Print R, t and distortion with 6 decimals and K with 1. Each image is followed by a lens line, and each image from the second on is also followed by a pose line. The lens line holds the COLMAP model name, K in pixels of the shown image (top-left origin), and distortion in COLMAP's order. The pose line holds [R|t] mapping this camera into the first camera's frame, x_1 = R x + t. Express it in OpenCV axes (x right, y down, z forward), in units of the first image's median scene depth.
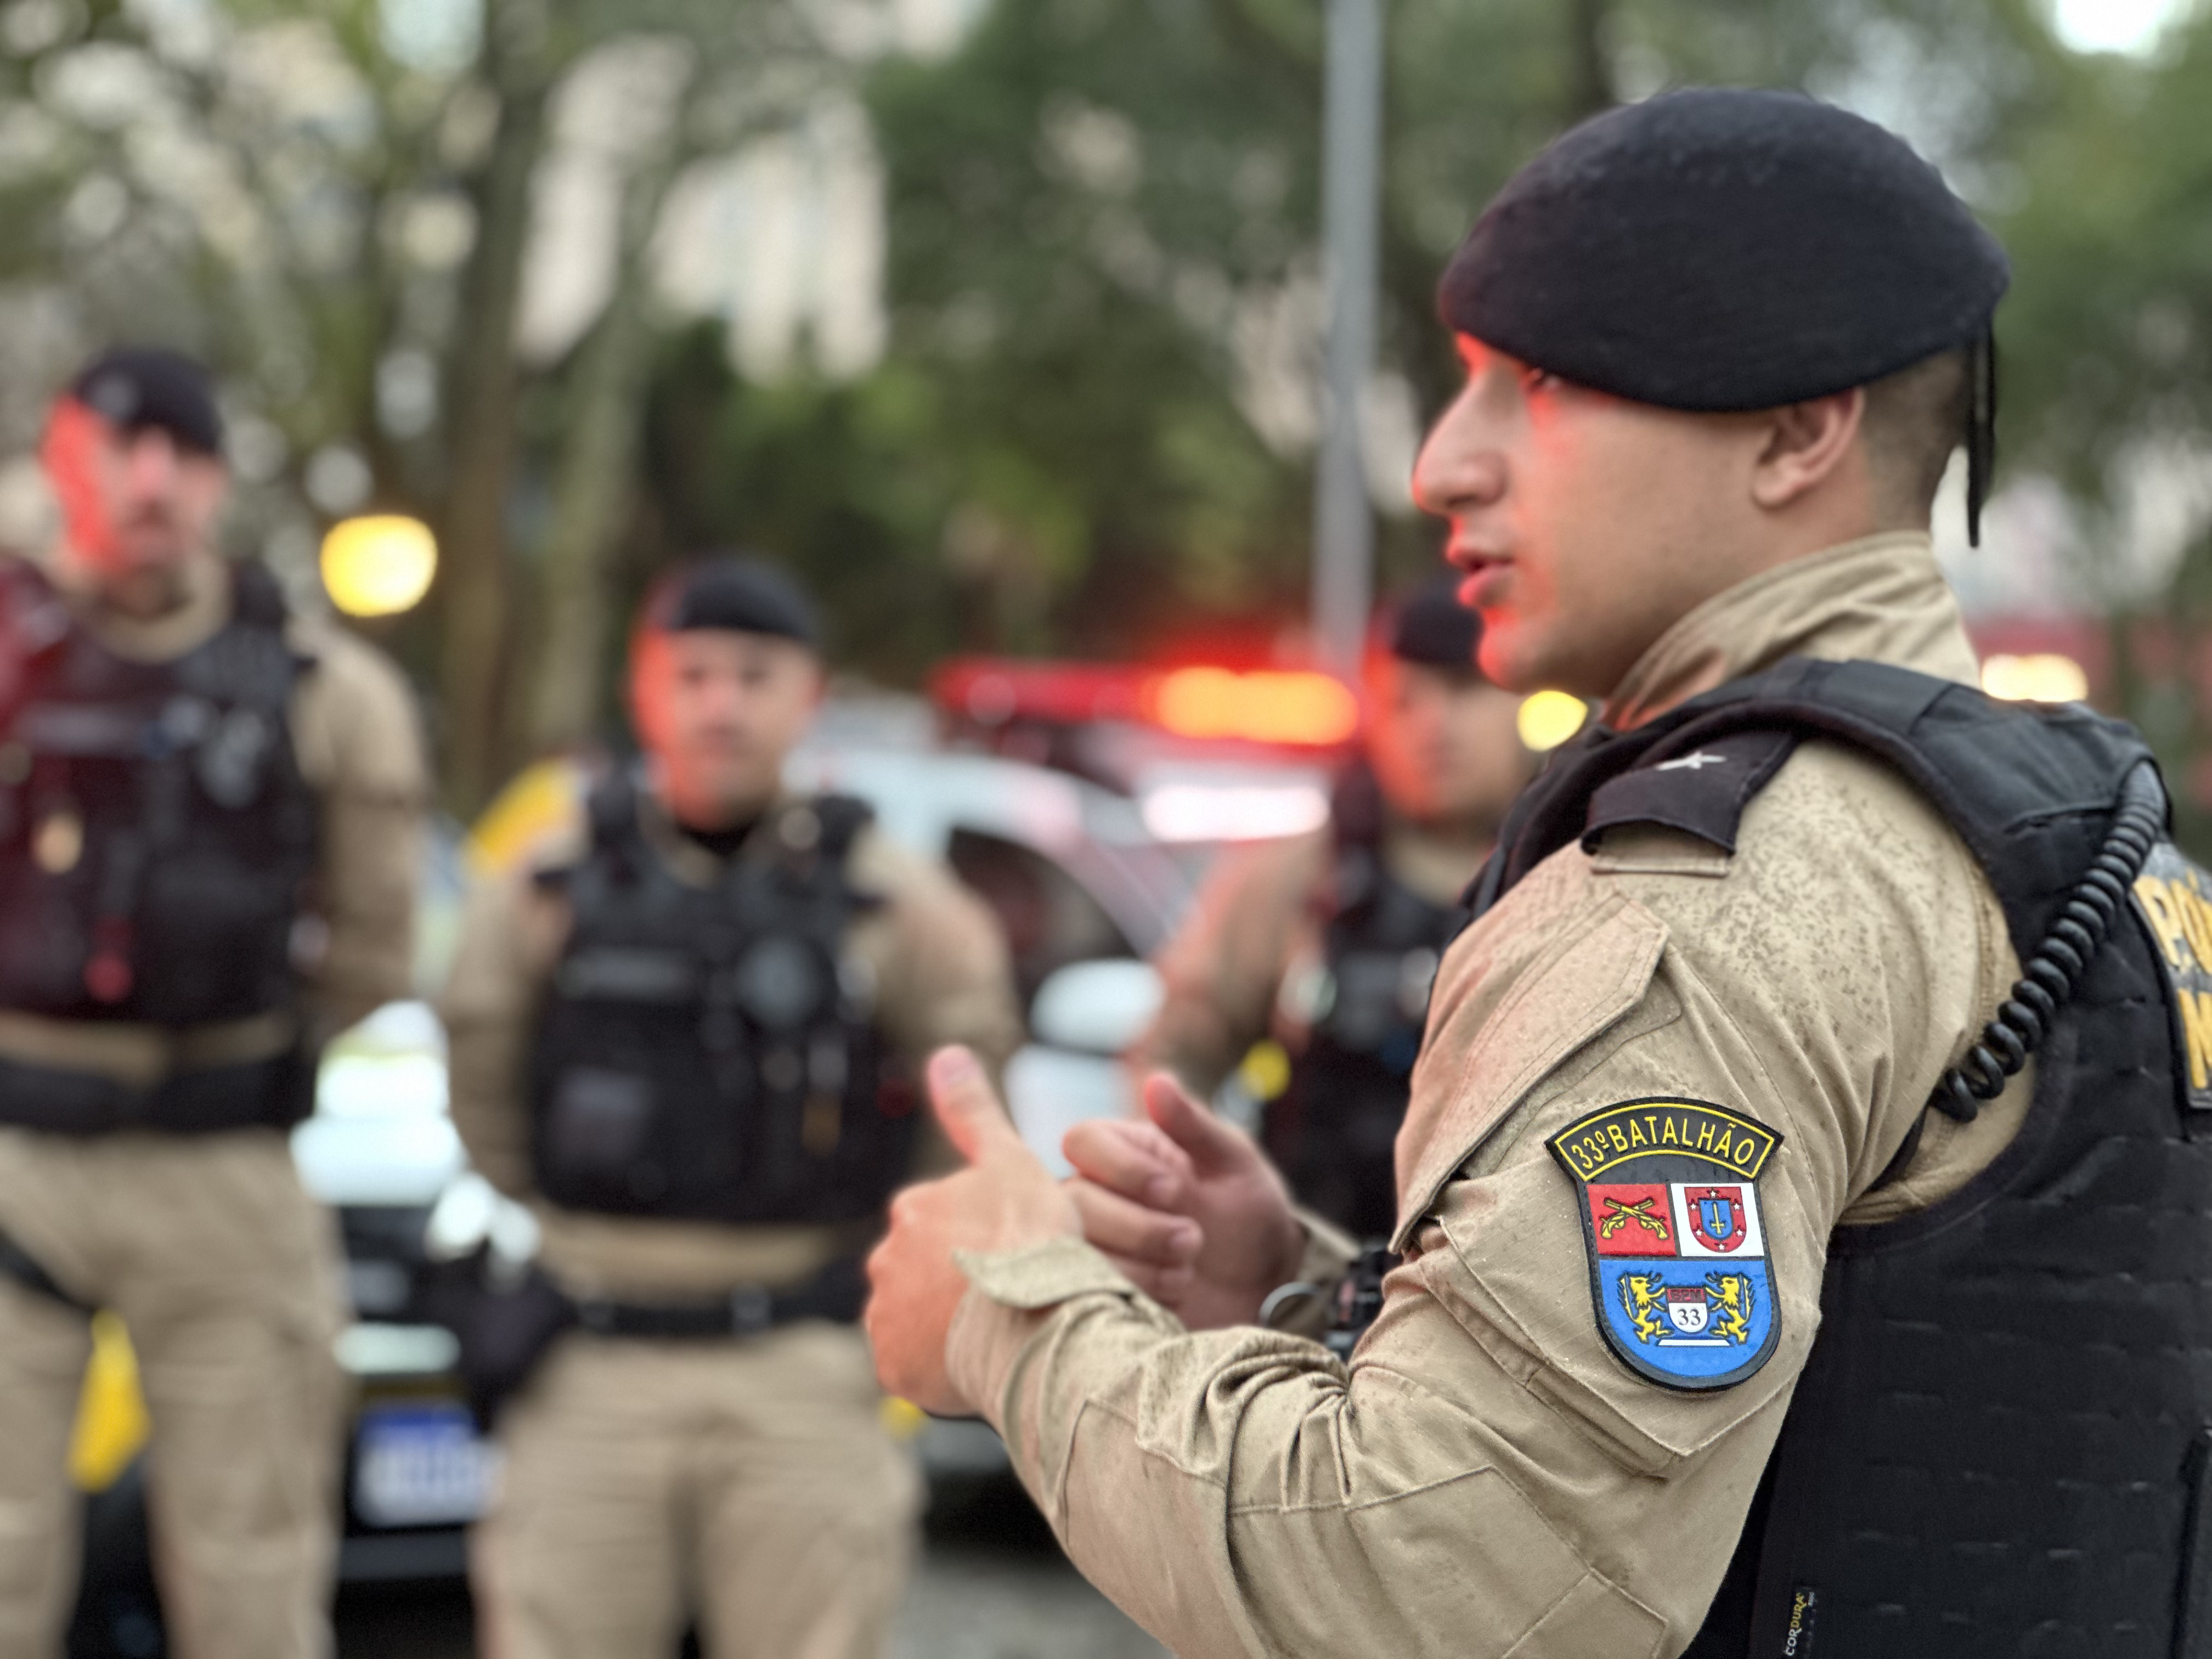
lens RADIAL K [[4892.2, 0, 1102.6], [0, 4892.2, 843.4], [0, 0, 1]] dist [0.035573, 0.000000]
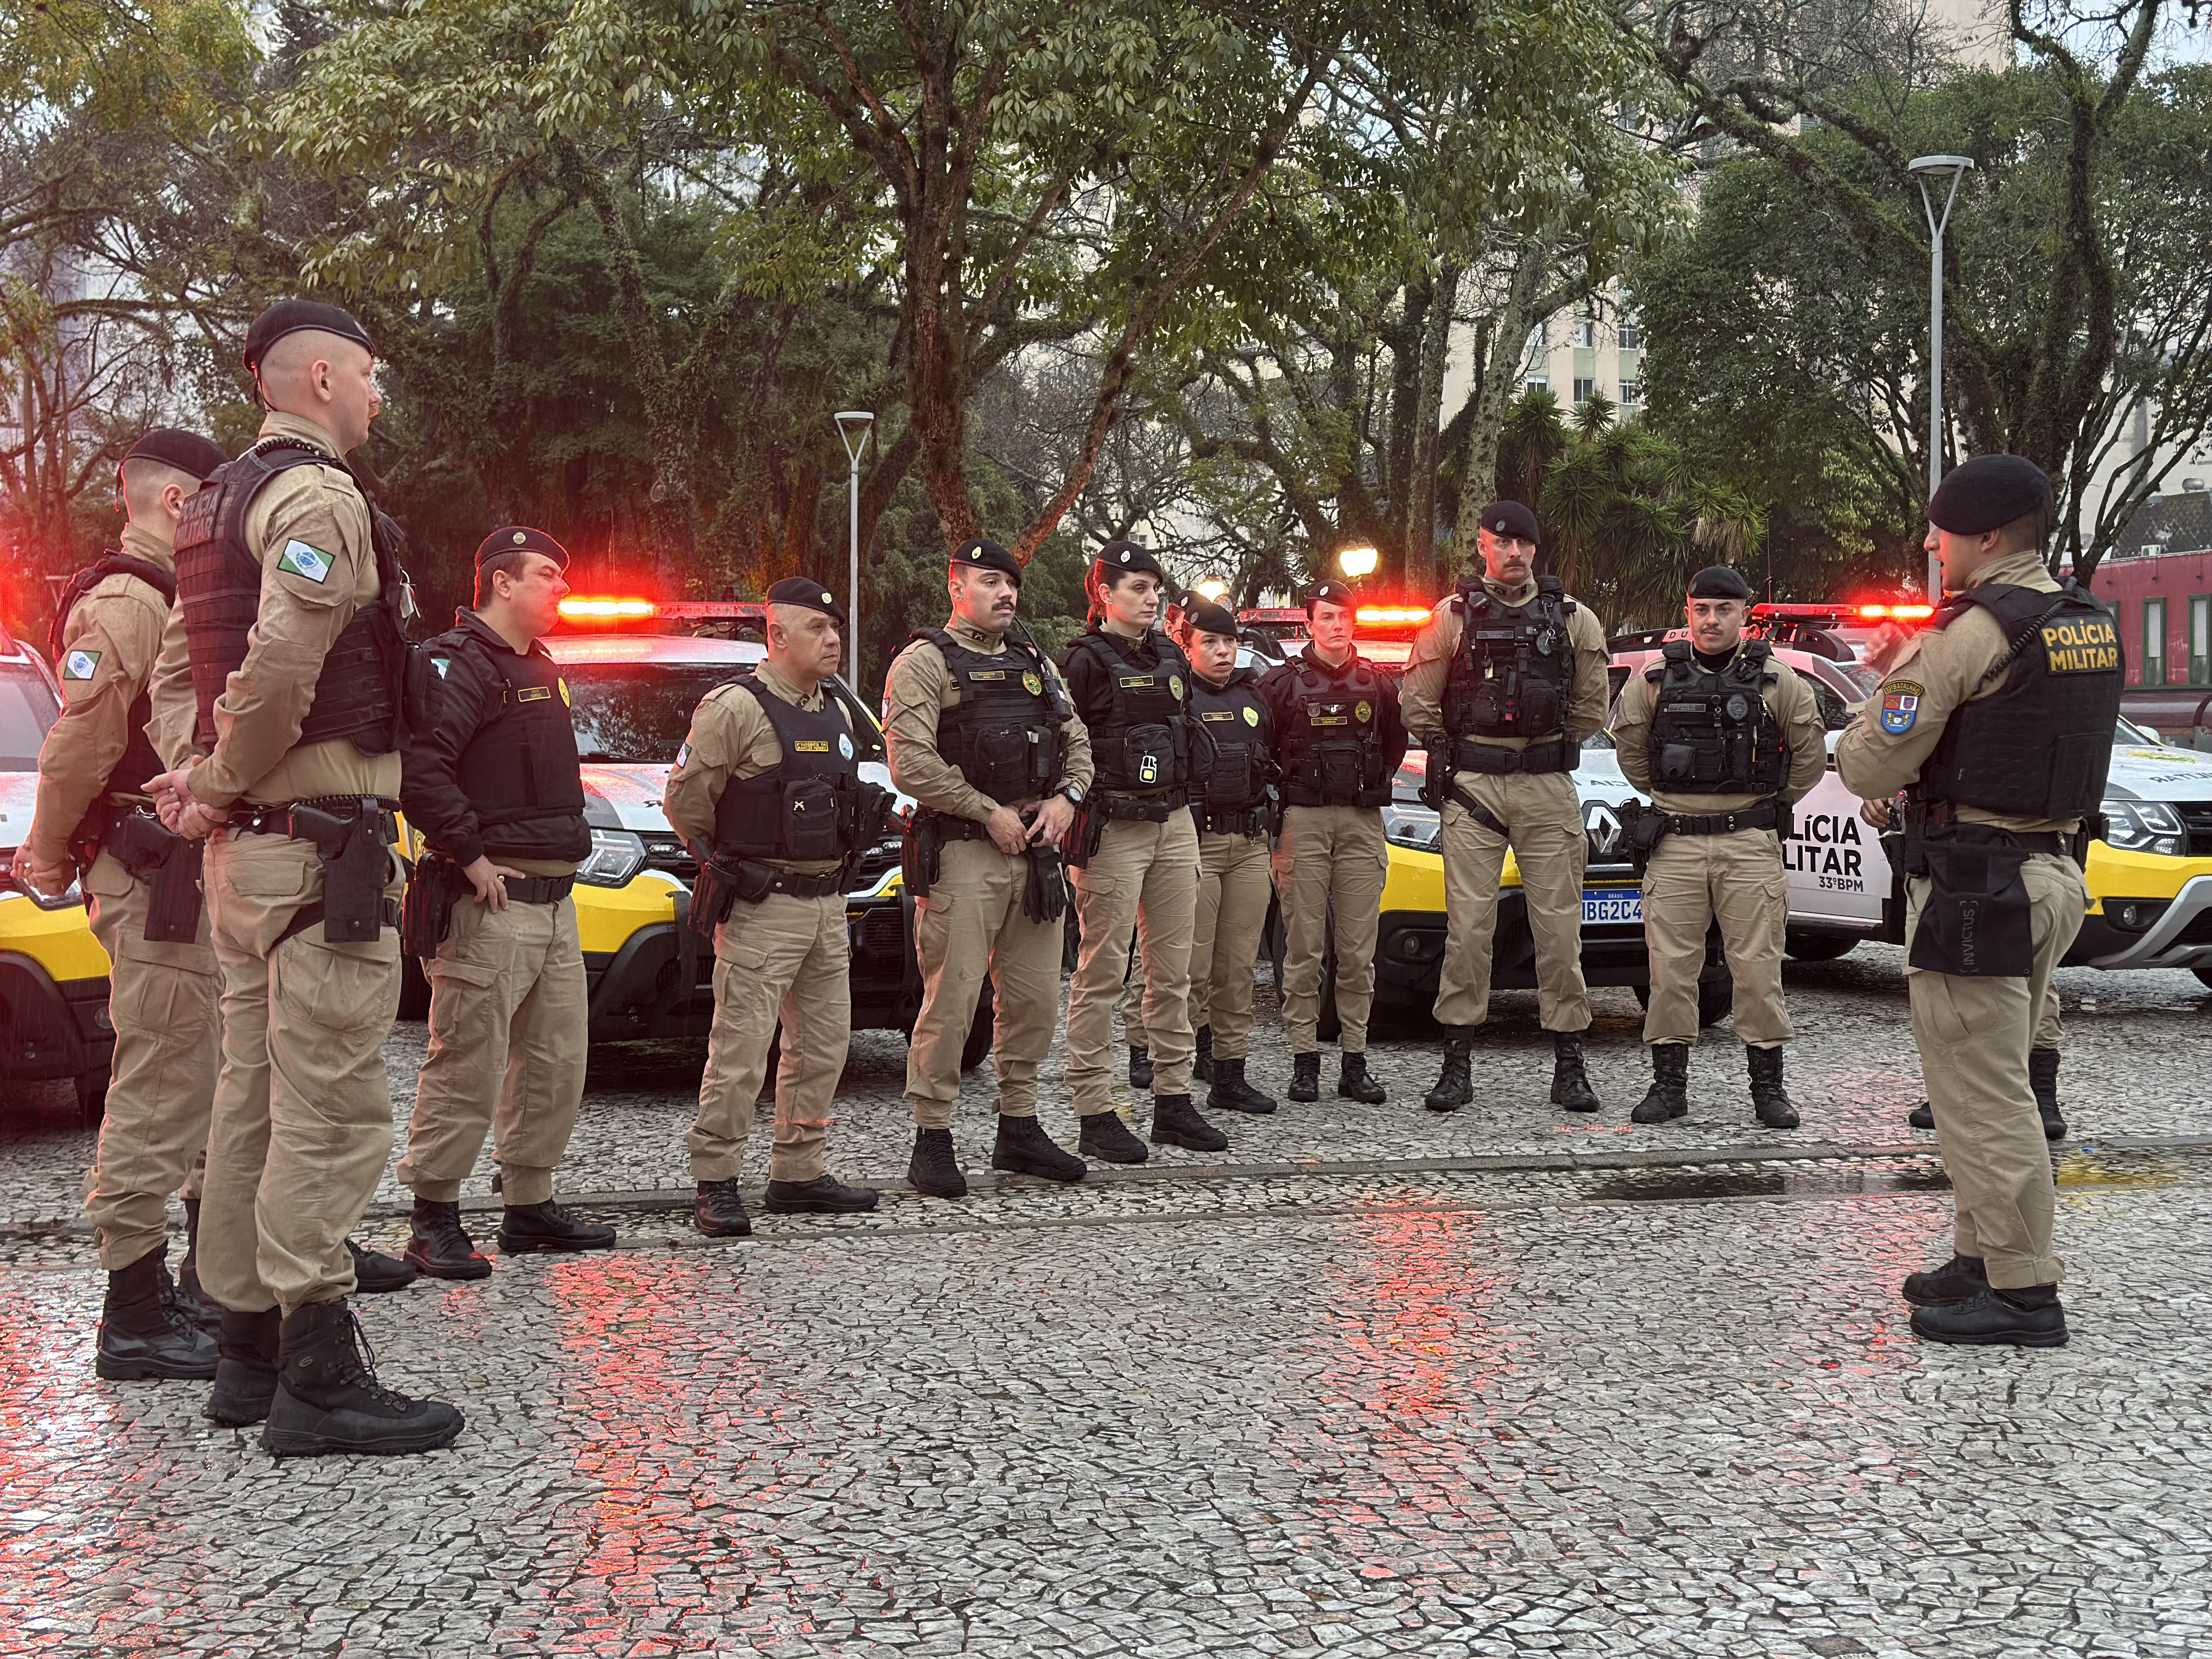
lens RADIAL K [[3178.2, 0, 1111.9], [0, 3178.2, 839.9], [0, 0, 1]] dist [0.128983, 0.000000]
pose [[0.978257, -0.033420, -0.204687, -0.039801], [0.040218, 0.998766, 0.029140, 0.032617], [0.203460, -0.036739, 0.978394, -0.883542]]
